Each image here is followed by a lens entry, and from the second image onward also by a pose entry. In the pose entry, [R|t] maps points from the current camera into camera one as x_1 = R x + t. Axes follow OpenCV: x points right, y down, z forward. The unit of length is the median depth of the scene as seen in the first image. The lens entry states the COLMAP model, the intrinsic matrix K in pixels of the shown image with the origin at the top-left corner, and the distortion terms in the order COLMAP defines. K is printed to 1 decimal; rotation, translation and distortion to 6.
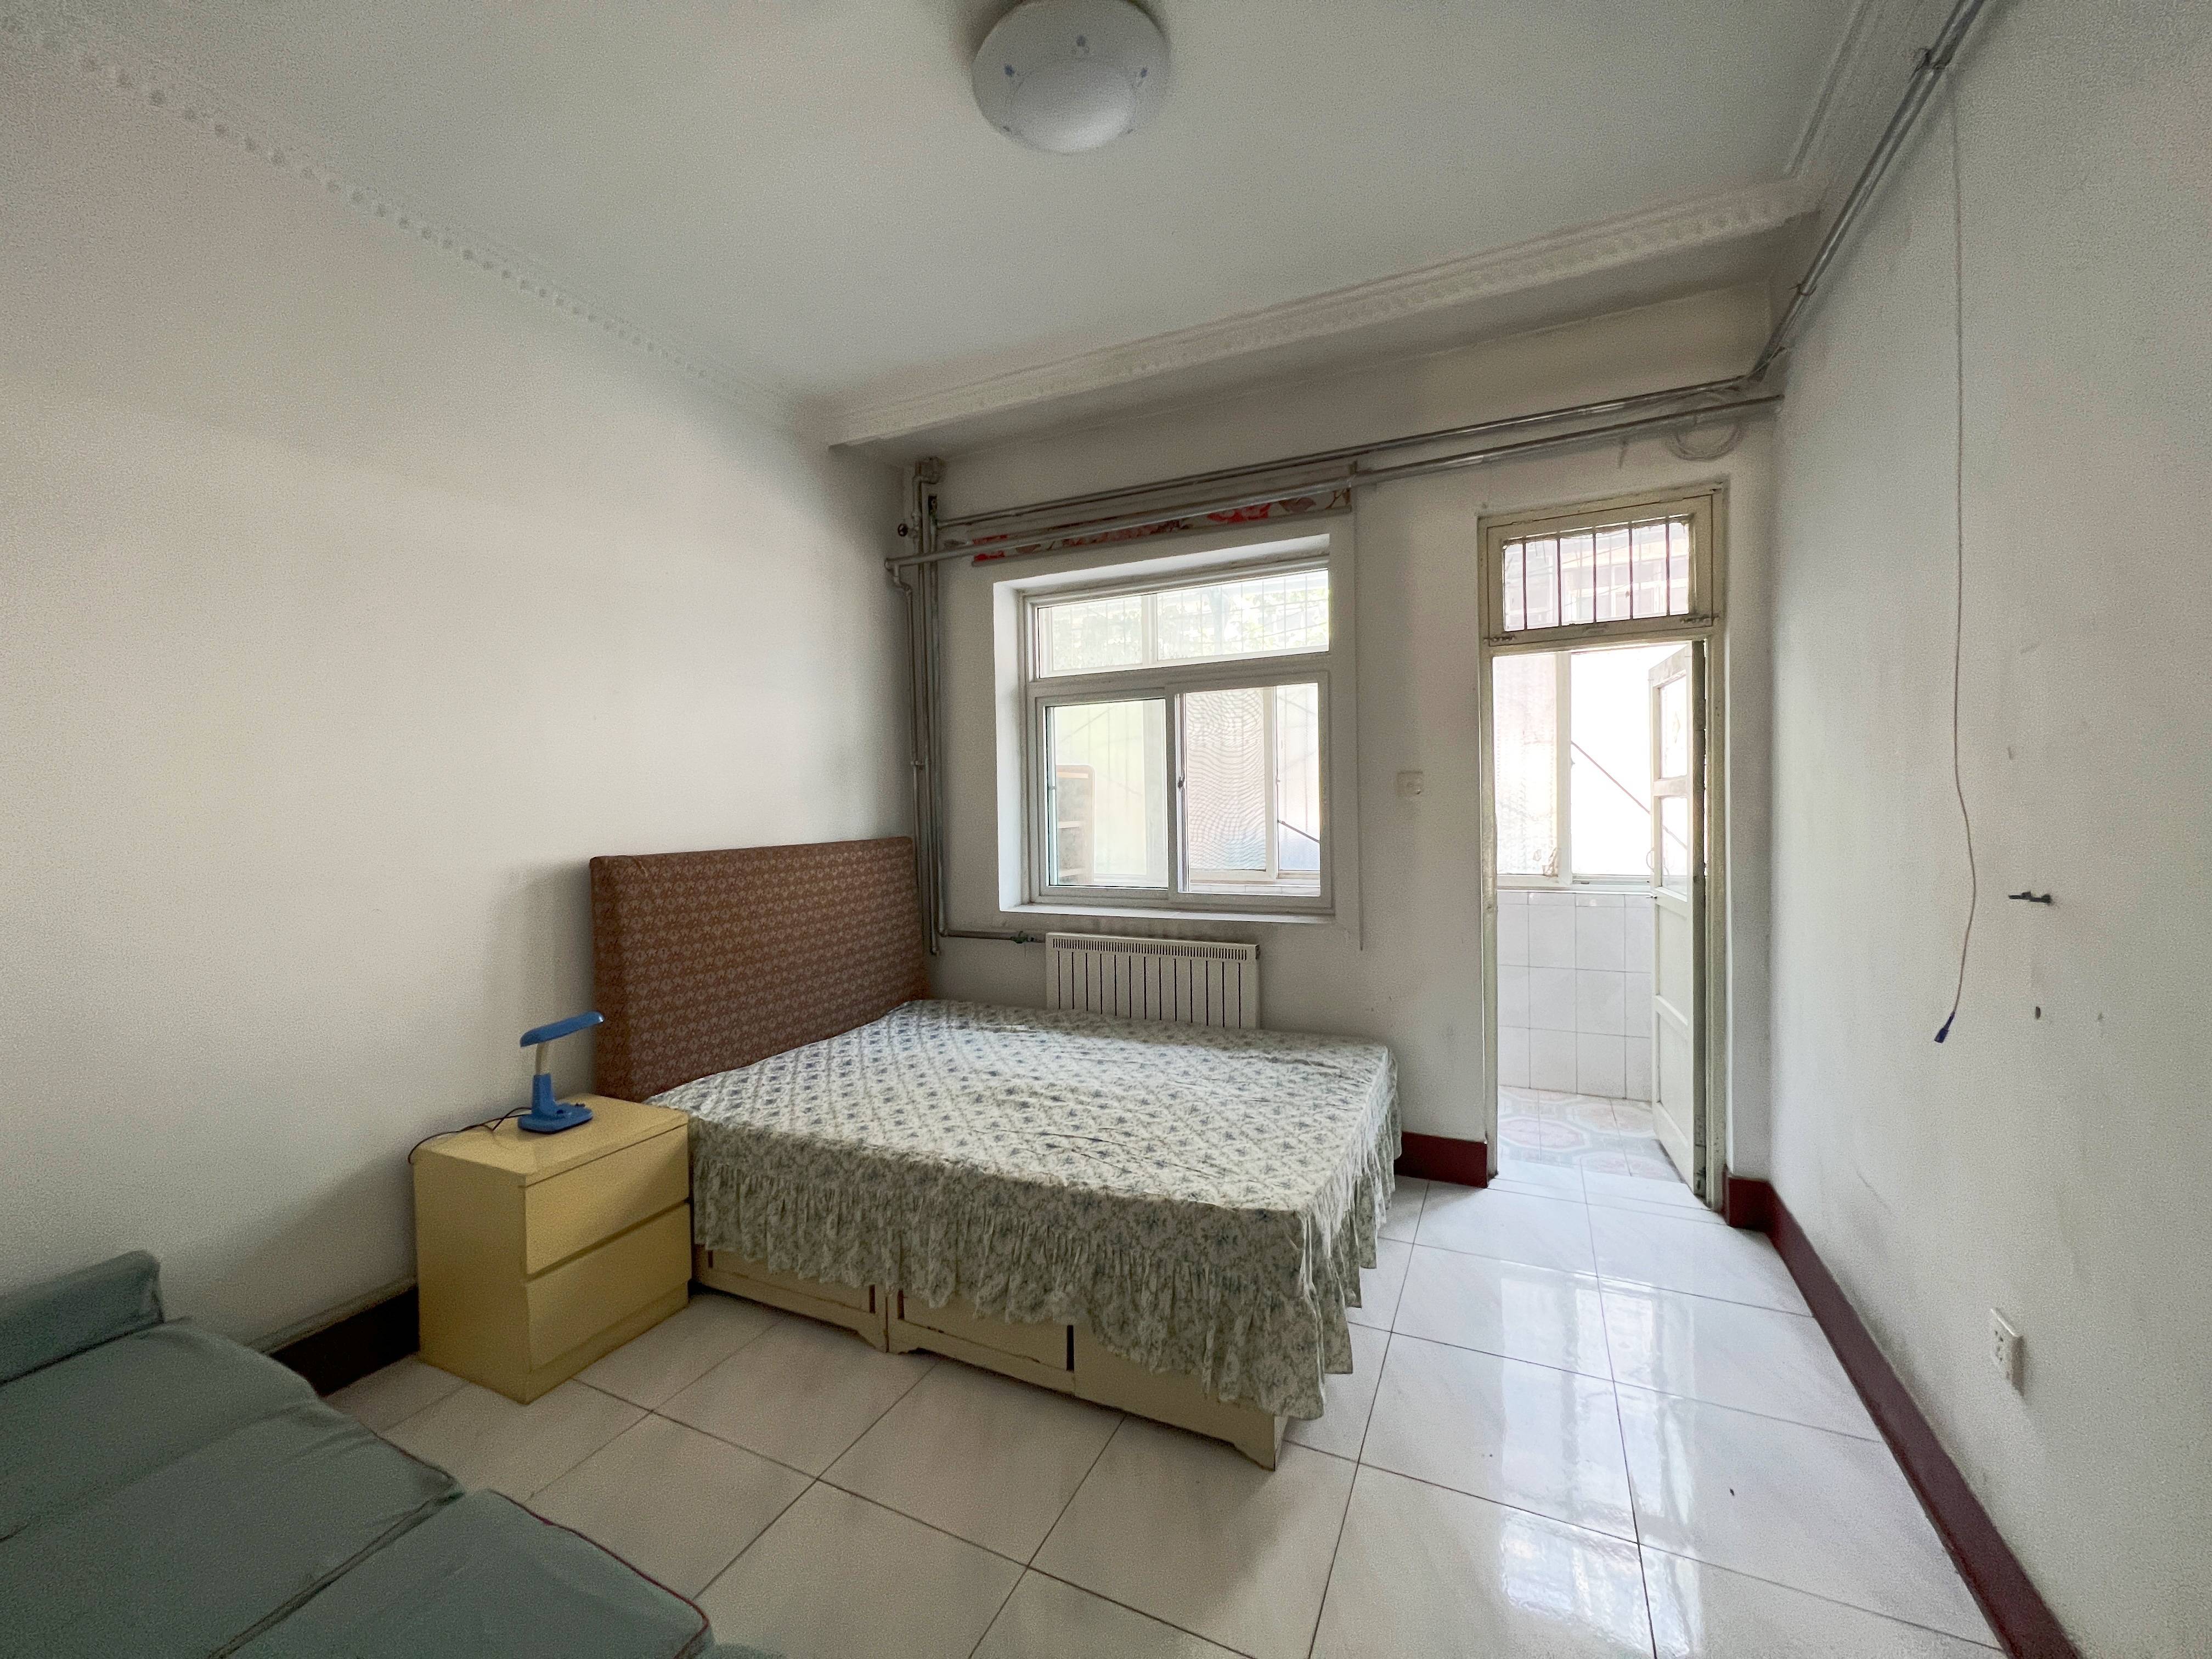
lens RADIAL K [[881.6, 0, 1105.1], [0, 881.6, 819.5], [0, 0, 1]] dist [0.001688, 0.000327]
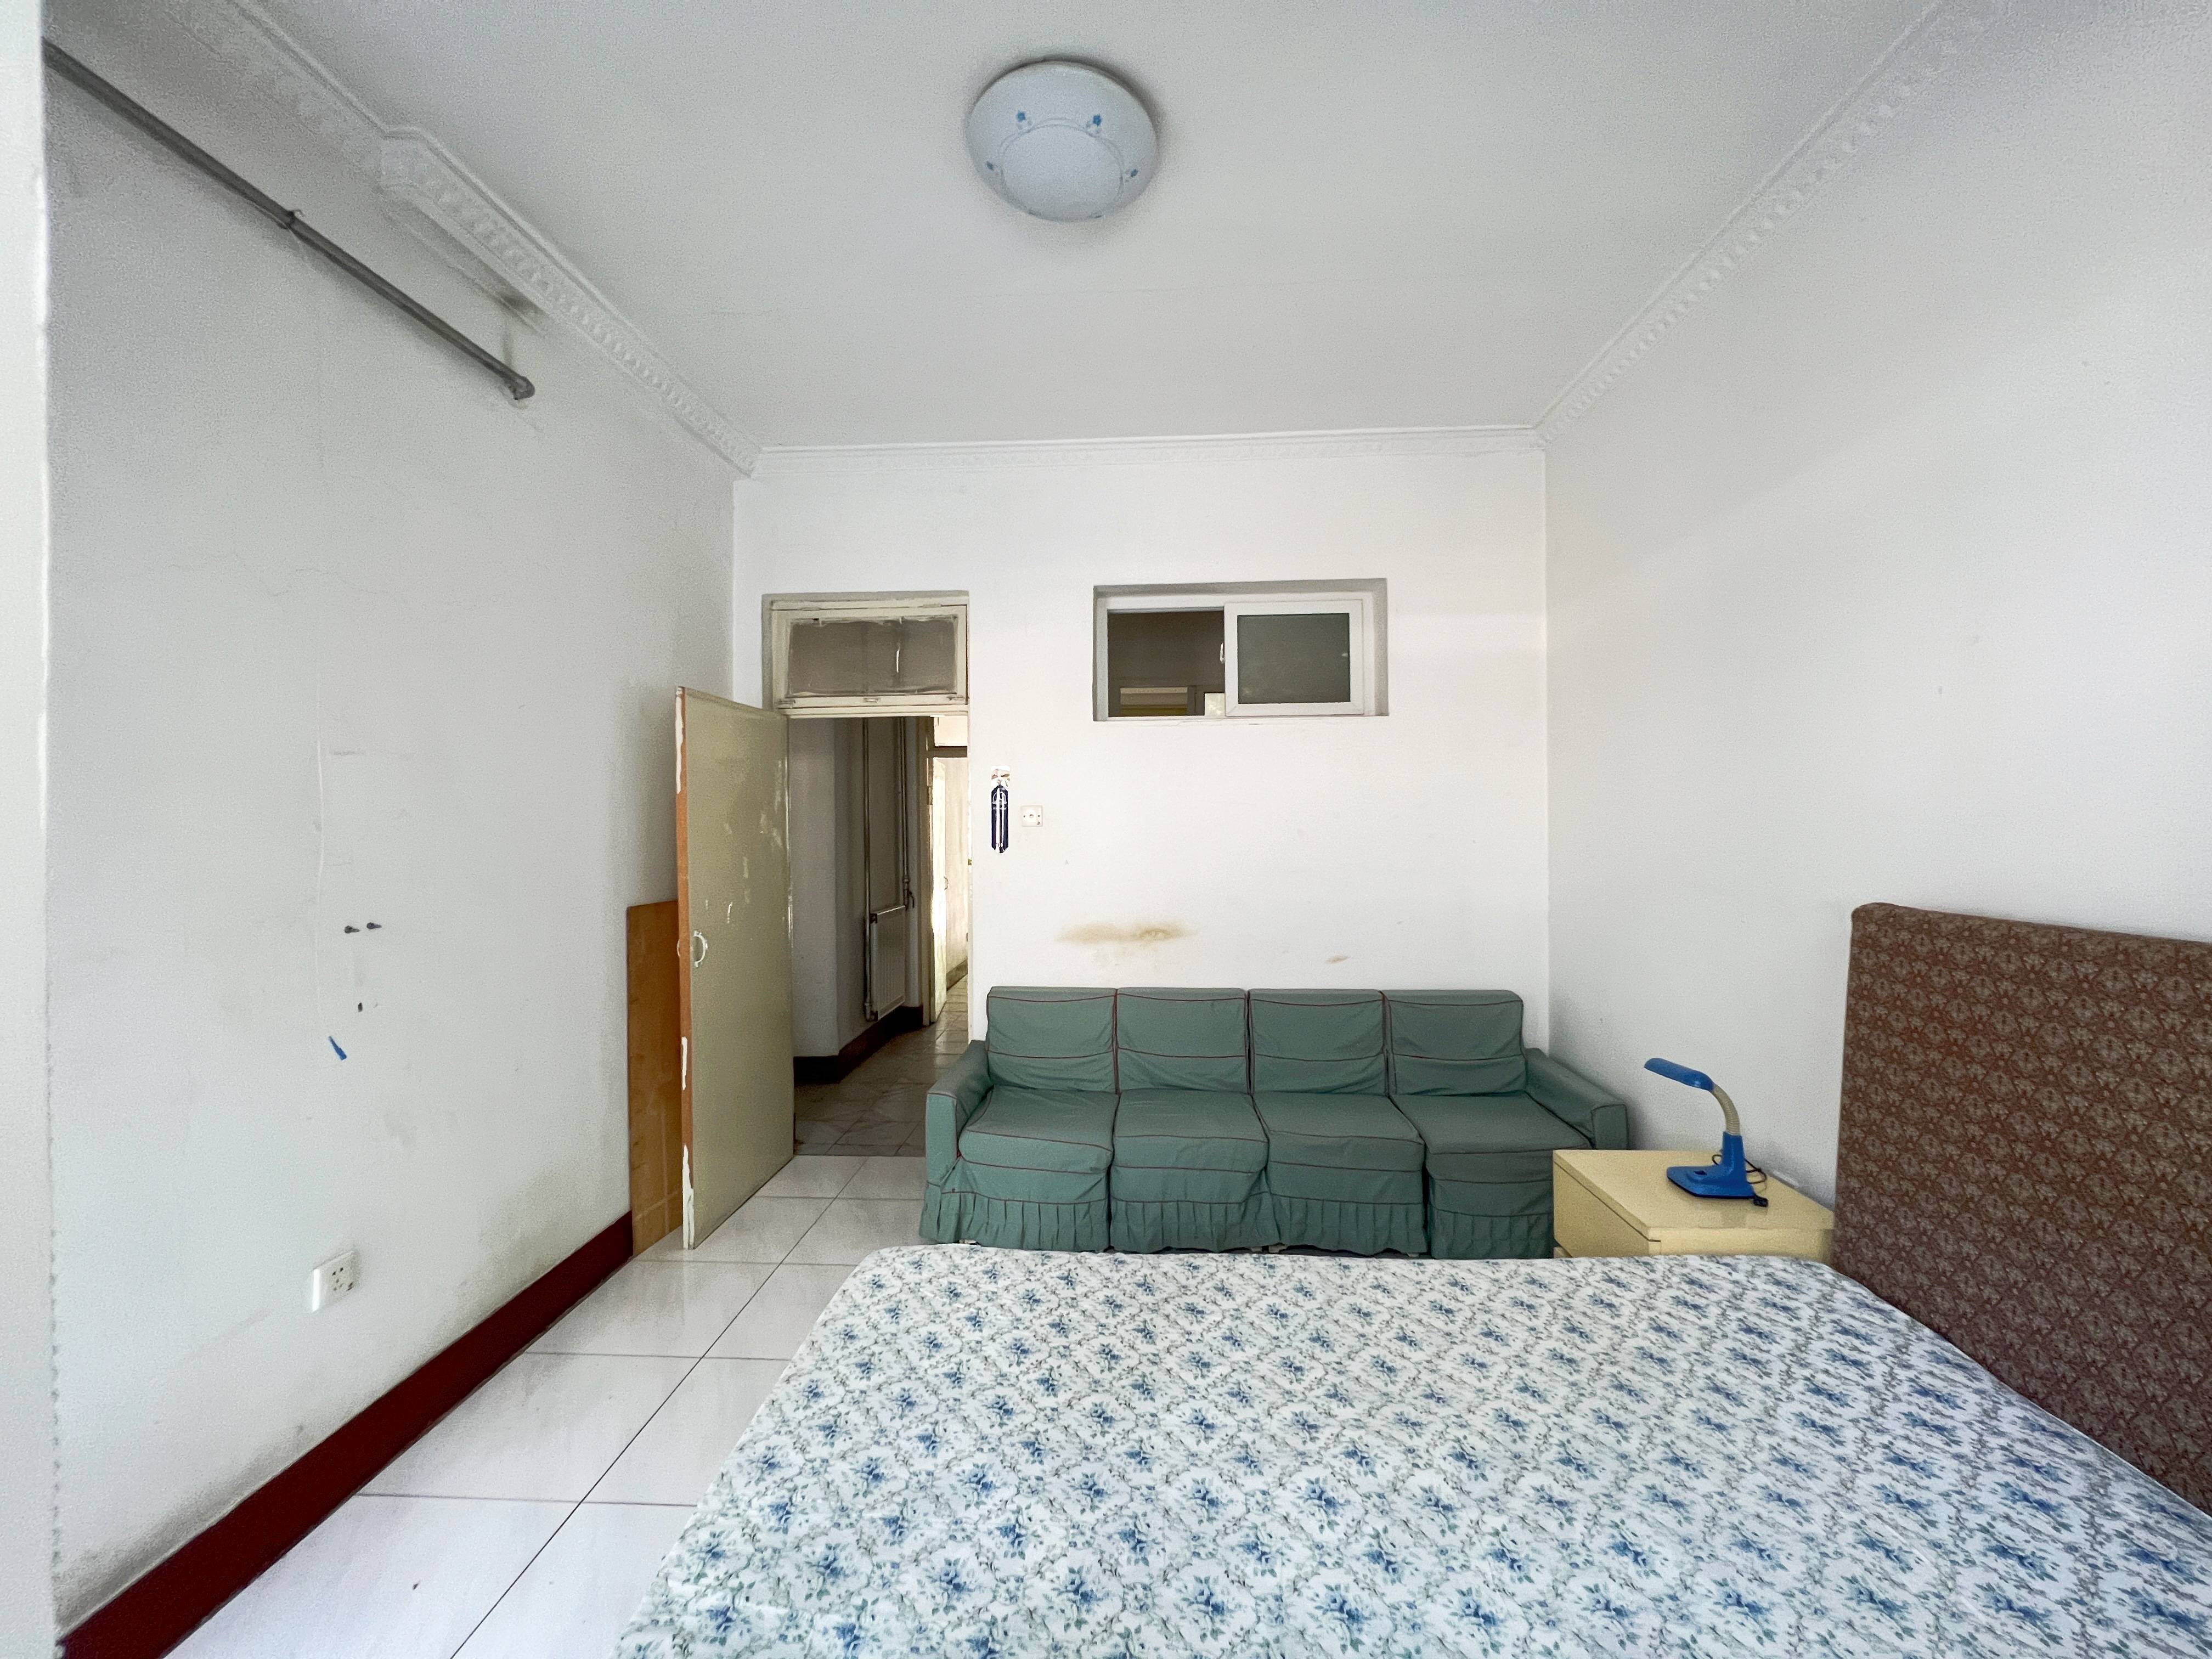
lens RADIAL K [[881.6, 0, 1105.1], [0, 881.6, 819.5], [0, 0, 1]] dist [0.001688, 0.000327]
pose [[-0.925389, 0.028915, -0.377914, 0.240845], [0.020923, 0.999462, 0.025237, -0.052984], [0.378441, 0.015447, -0.925497, 1.452102]]
